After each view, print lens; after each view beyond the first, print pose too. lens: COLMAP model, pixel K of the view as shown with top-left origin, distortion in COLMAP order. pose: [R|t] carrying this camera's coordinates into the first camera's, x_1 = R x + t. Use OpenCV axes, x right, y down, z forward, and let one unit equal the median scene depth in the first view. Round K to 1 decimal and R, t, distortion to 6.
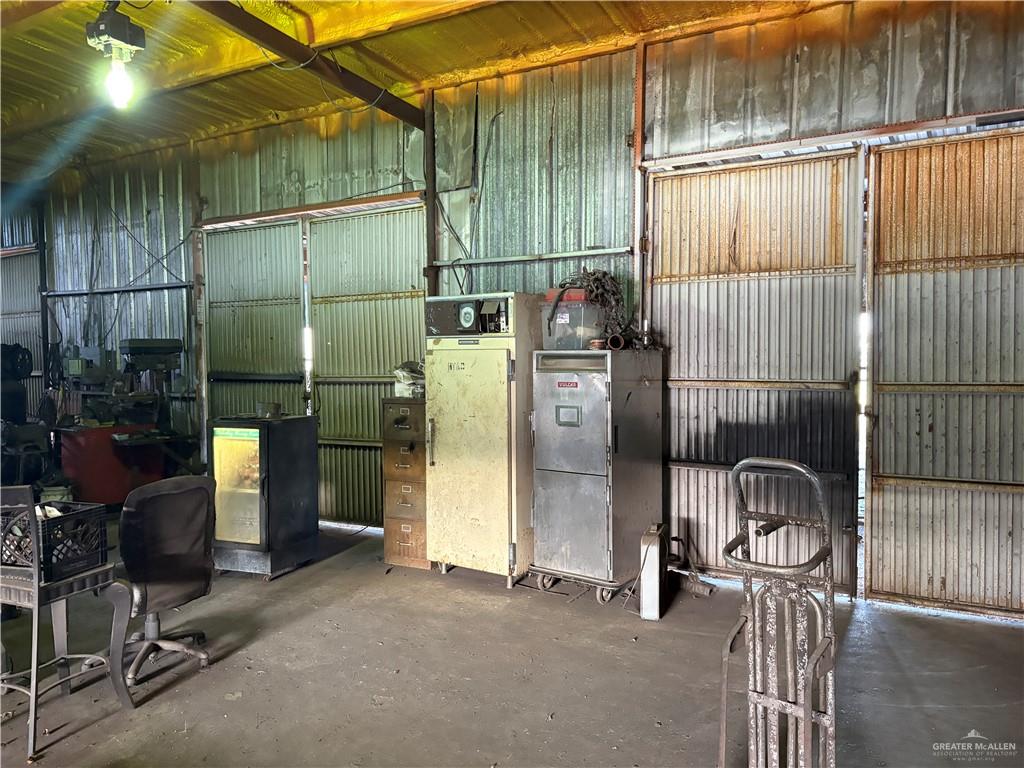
lens RADIAL K [[751.7, 0, 512.0], [0, 751.7, 384.0], [0, 0, 1]] dist [0.008577, -0.020659]
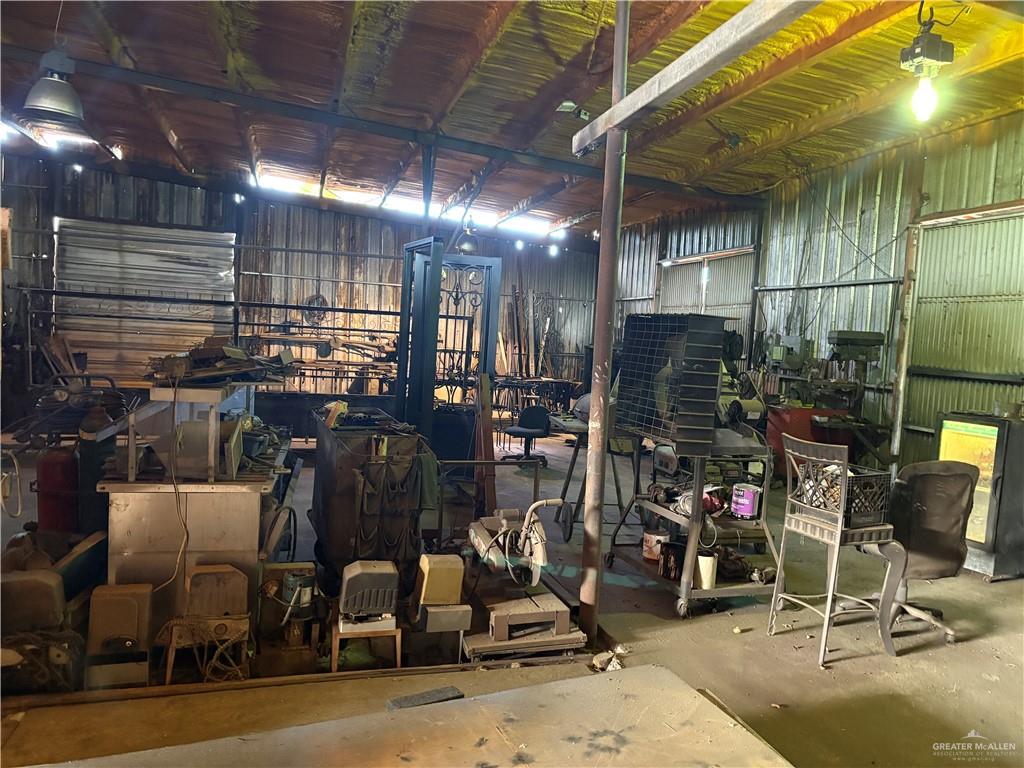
lens RADIAL K [[751.7, 0, 512.0], [0, 751.7, 384.0], [0, 0, 1]] dist [0.008577, -0.020659]
pose [[0.706762, 0.092478, -0.701381, -0.070267], [-0.087697, 0.995225, 0.042852, 0.011862], [0.701995, 0.031222, 0.711497, -0.101097]]
